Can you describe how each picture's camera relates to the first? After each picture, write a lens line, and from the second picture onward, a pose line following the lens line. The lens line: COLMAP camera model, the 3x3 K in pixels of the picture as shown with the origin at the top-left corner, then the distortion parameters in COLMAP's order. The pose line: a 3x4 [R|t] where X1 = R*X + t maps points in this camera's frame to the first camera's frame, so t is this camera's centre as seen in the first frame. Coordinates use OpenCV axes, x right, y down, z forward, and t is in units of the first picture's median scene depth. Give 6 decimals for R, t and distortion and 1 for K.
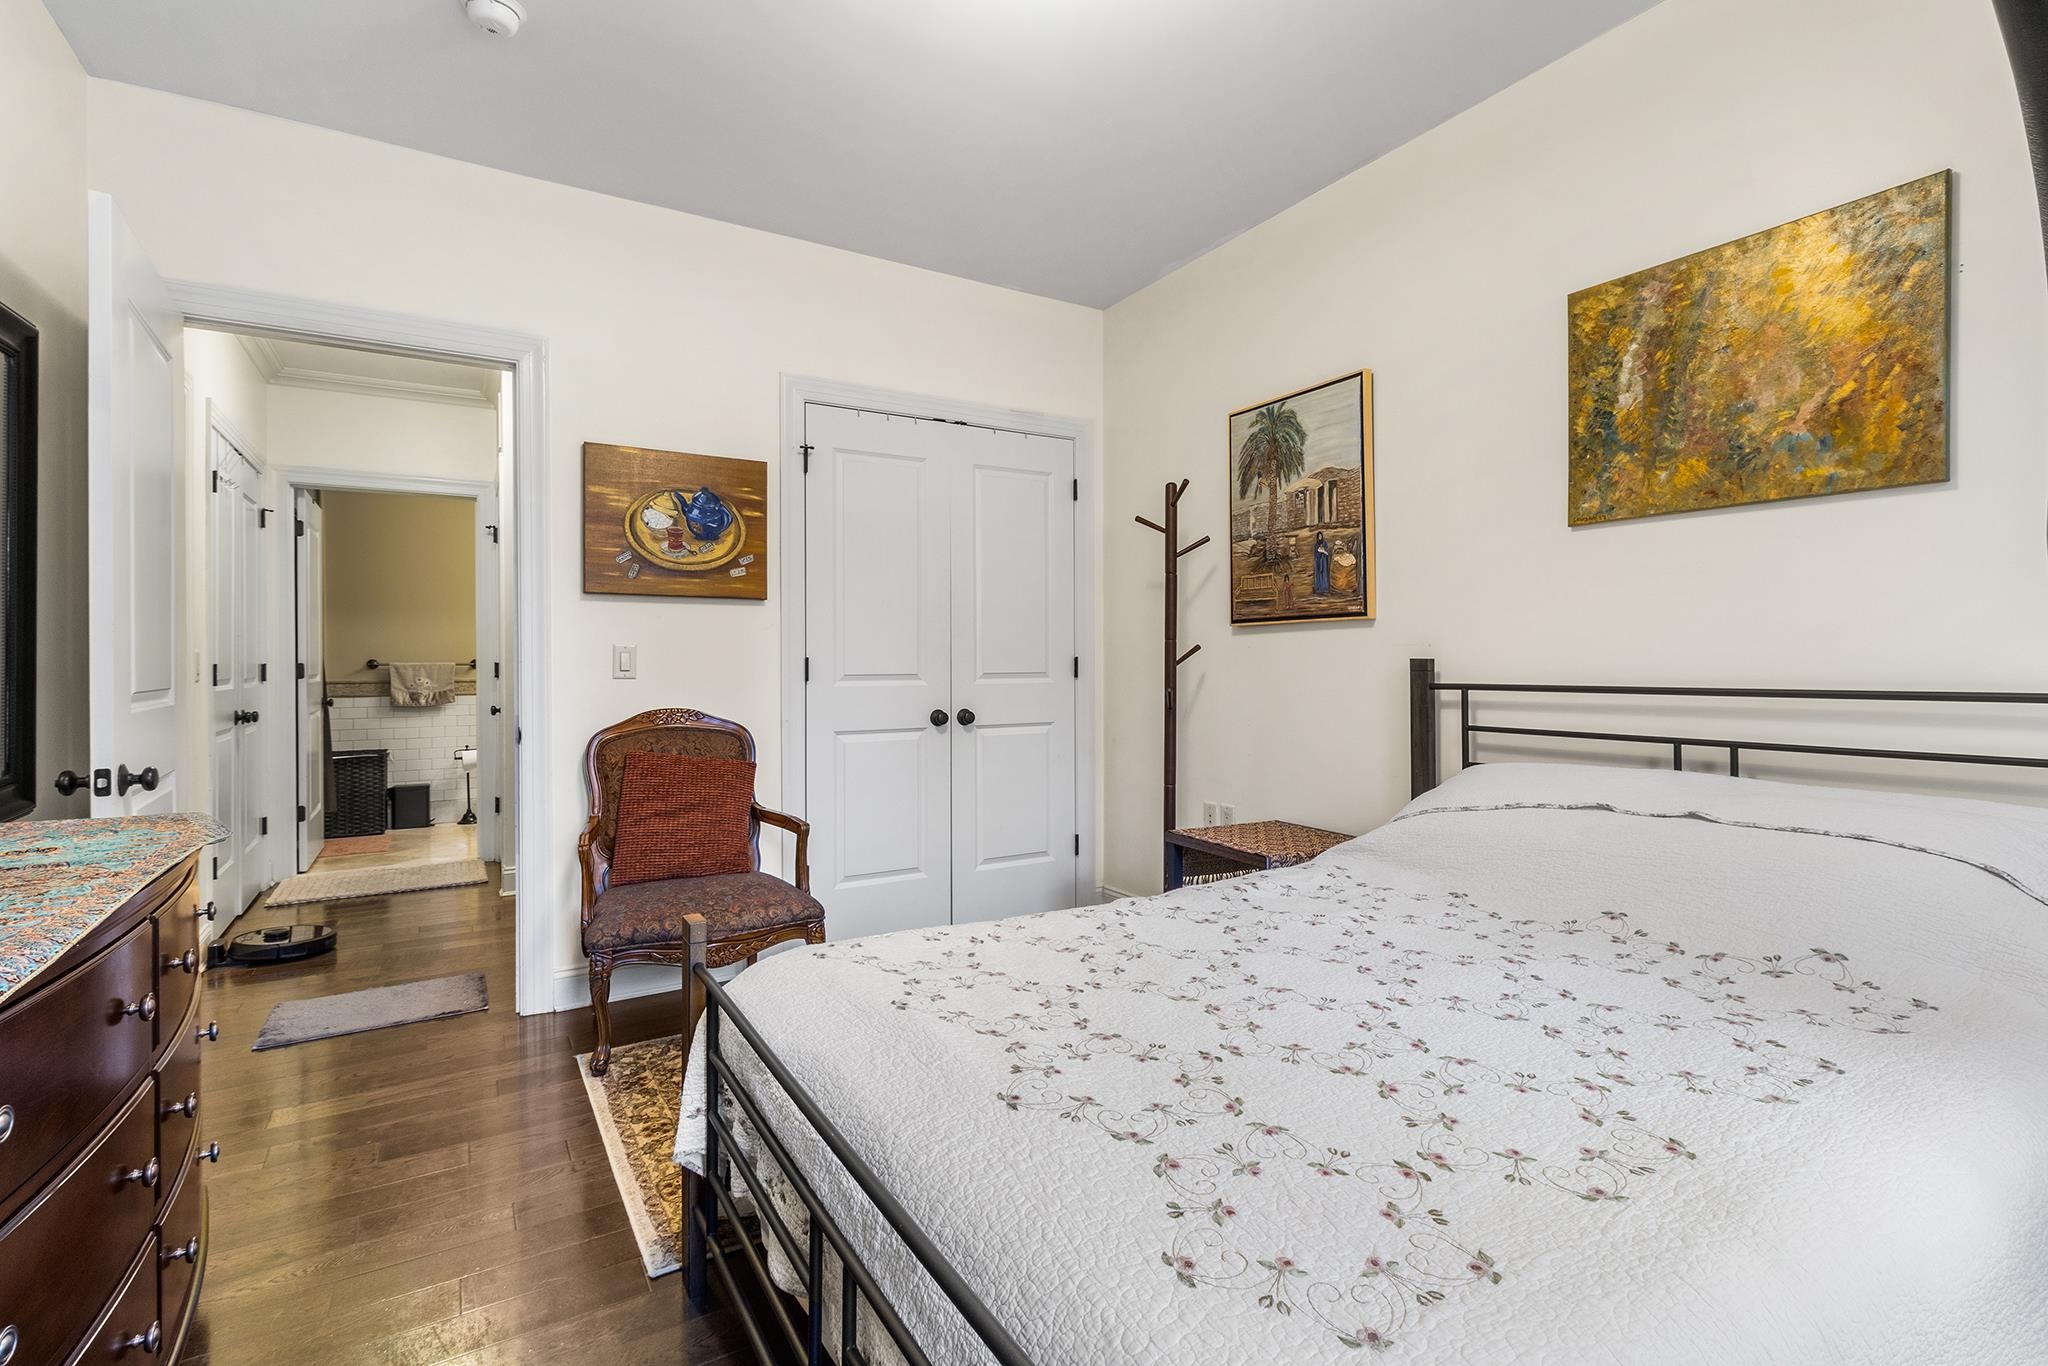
lens RADIAL K [[961.5, 0, 1028.1], [0, 961.5, 658.1], [0, 0, 1]] dist [-0.000946, -0.000160]
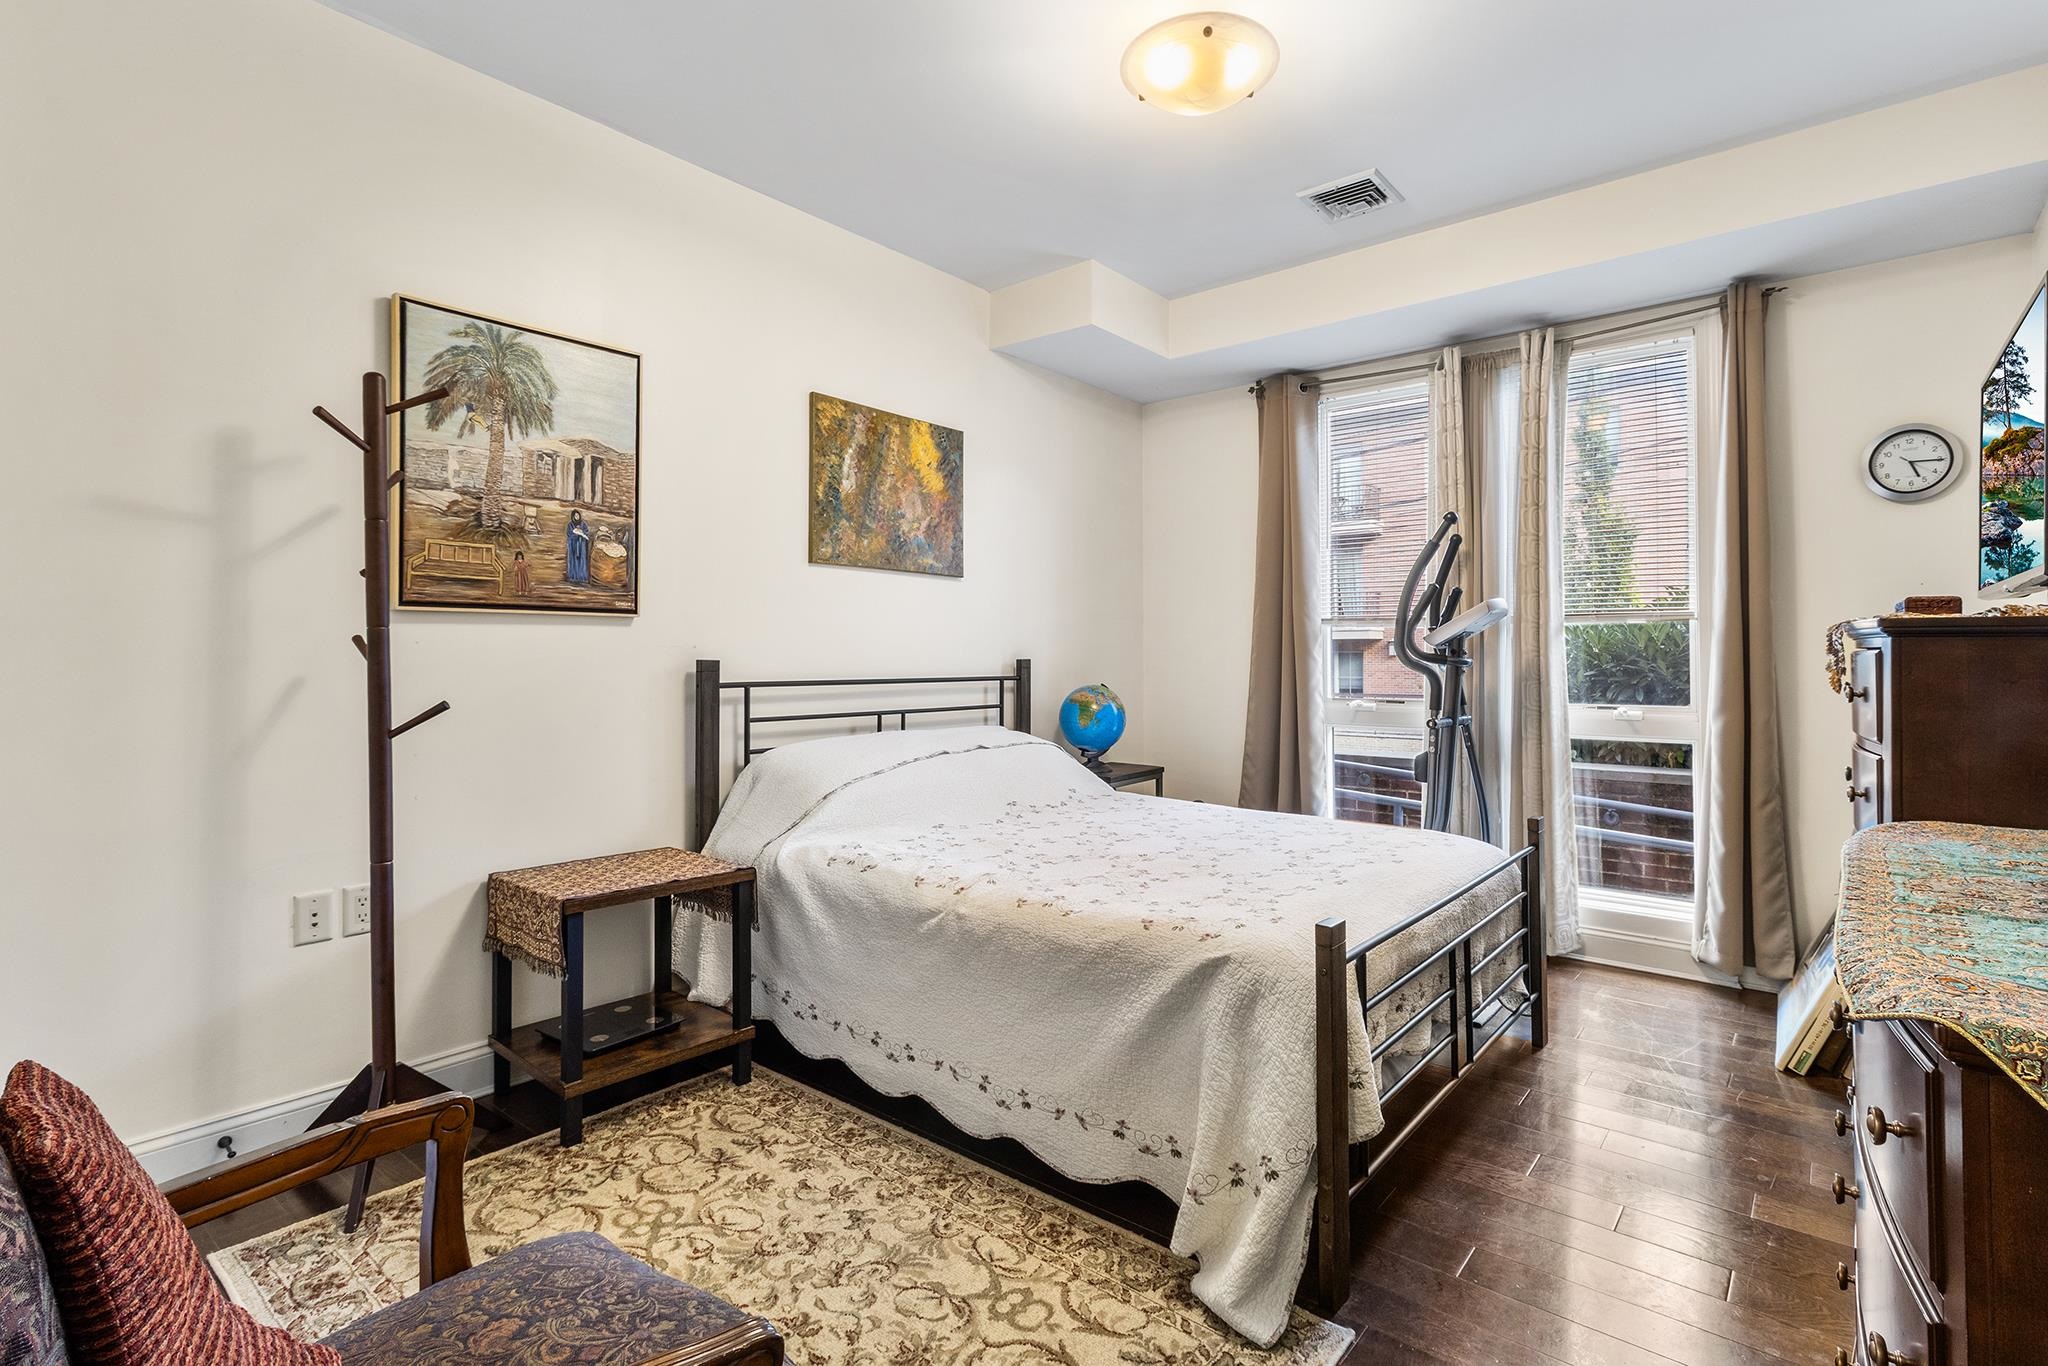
lens RADIAL K [[961.5, 0, 1028.1], [0, 961.5, 658.1], [0, 0, 1]] dist [-0.000946, -0.000160]
pose [[-0.318967, 0.015263, 0.947643, -0.646357], [0.004259, 0.999883, -0.014671, 0.014400], [-0.947756, -0.000644, -0.318995, 0.912908]]
